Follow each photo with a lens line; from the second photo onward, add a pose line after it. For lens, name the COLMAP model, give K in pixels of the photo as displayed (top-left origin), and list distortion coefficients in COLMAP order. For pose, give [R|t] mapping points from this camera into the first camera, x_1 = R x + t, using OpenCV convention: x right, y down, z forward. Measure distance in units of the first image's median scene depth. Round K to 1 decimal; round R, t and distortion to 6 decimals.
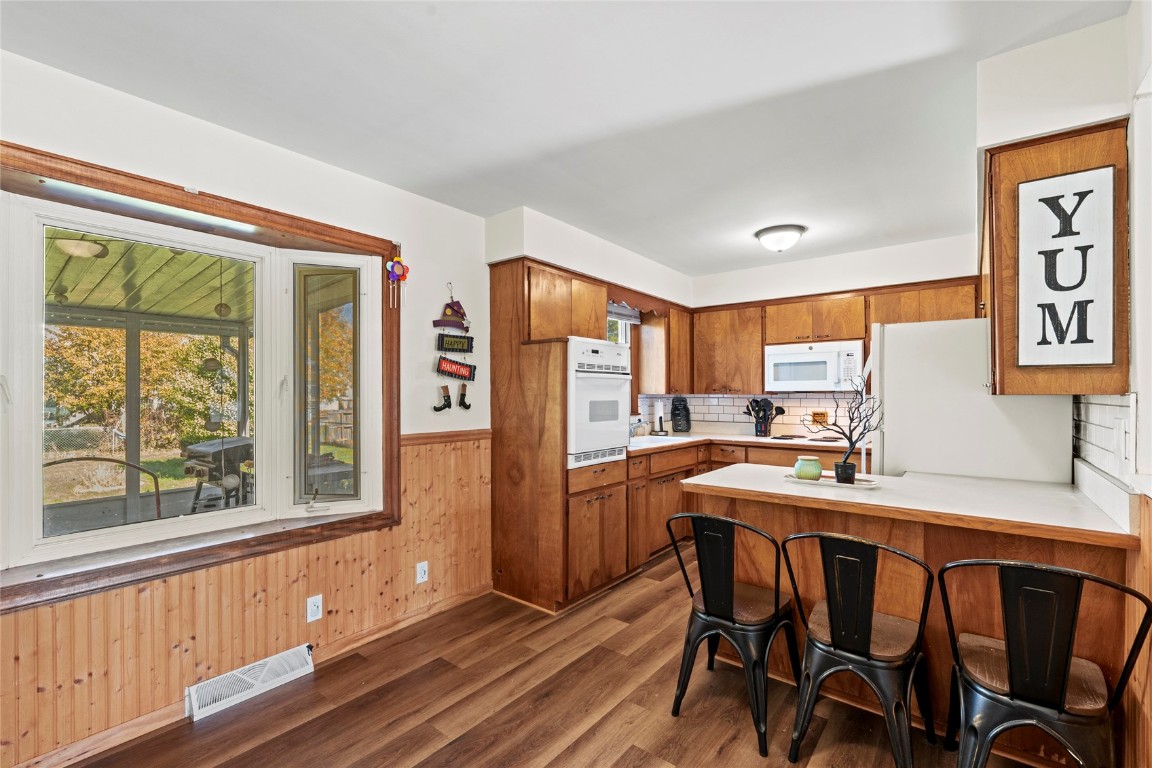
lens RADIAL K [[504.4, 0, 579.4], [0, 504.4, 390.6], [0, 0, 1]] dist [-0.001475, 0.000072]
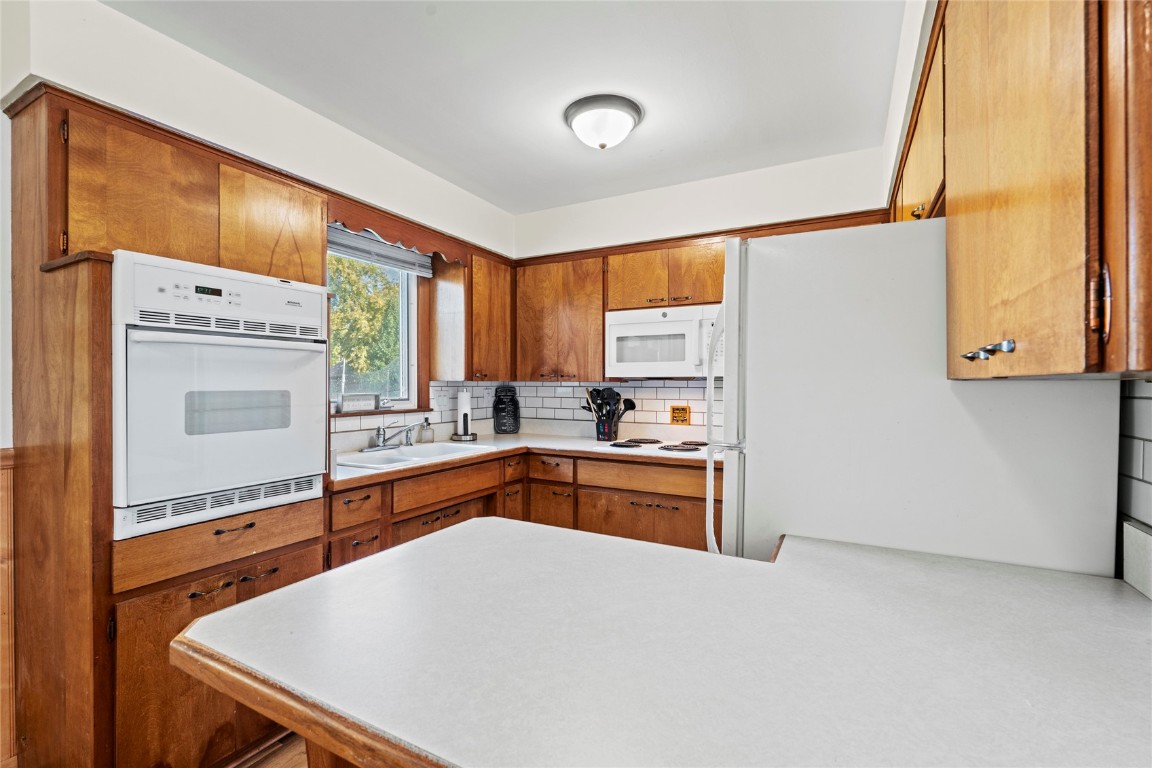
lens RADIAL K [[504.4, 0, 579.4], [0, 504.4, 390.6], [0, 0, 1]] dist [-0.001475, 0.000072]
pose [[0.984551, 0.000853, 0.175095, 0.206417], [-0.004675, 0.999760, 0.021418, 0.004892], [-0.175034, -0.021906, 0.984319, 0.311738]]
